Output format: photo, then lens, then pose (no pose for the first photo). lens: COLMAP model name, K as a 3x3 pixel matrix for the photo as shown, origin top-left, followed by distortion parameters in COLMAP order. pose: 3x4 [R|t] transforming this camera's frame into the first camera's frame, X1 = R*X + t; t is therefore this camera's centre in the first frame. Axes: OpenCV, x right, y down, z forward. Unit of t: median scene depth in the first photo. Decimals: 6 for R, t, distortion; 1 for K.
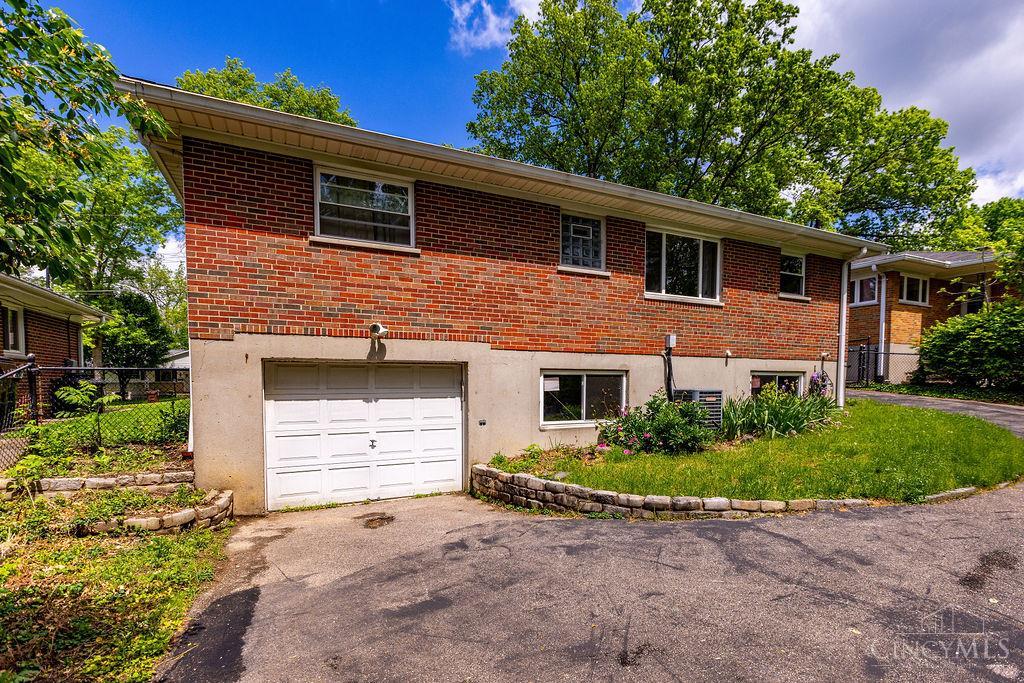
lens RADIAL K [[596.9, 0, 512.2], [0, 596.9, 365.1], [0, 0, 1]] dist [-0.001155, 0.000145]
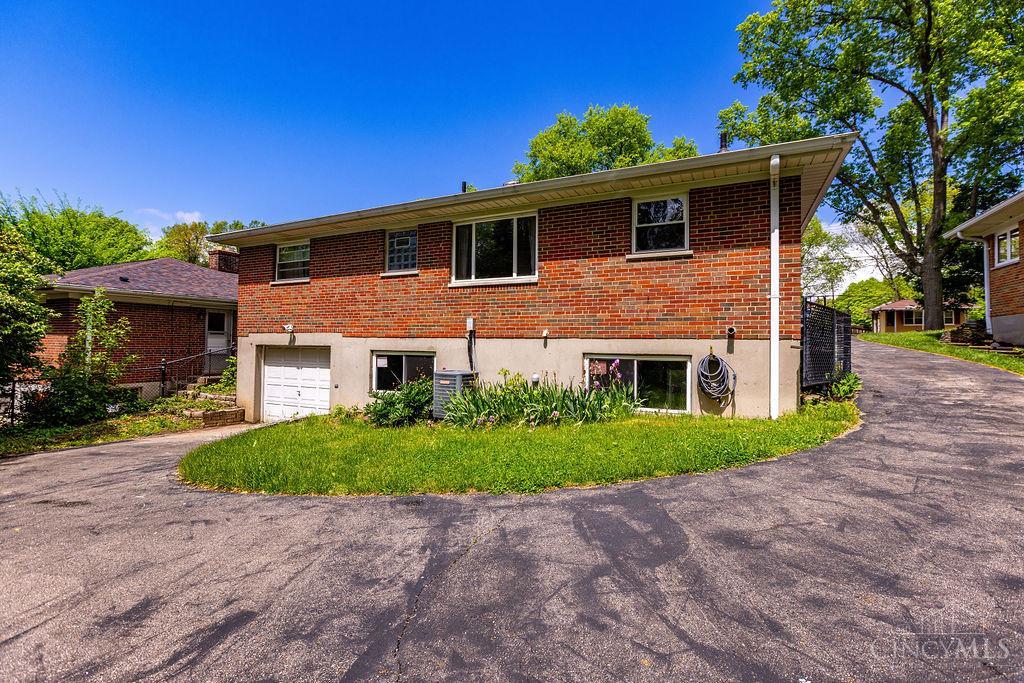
lens RADIAL K [[465.7, 0, 513.7], [0, 465.7, 327.6], [0, 0, 1]] dist [0.000209, 0.000154]
pose [[0.538513, -0.047634, -0.841270, 1.027794], [-0.004294, 0.998233, -0.059270, 0.014827], [0.842606, 0.035530, 0.537357, 0.644034]]
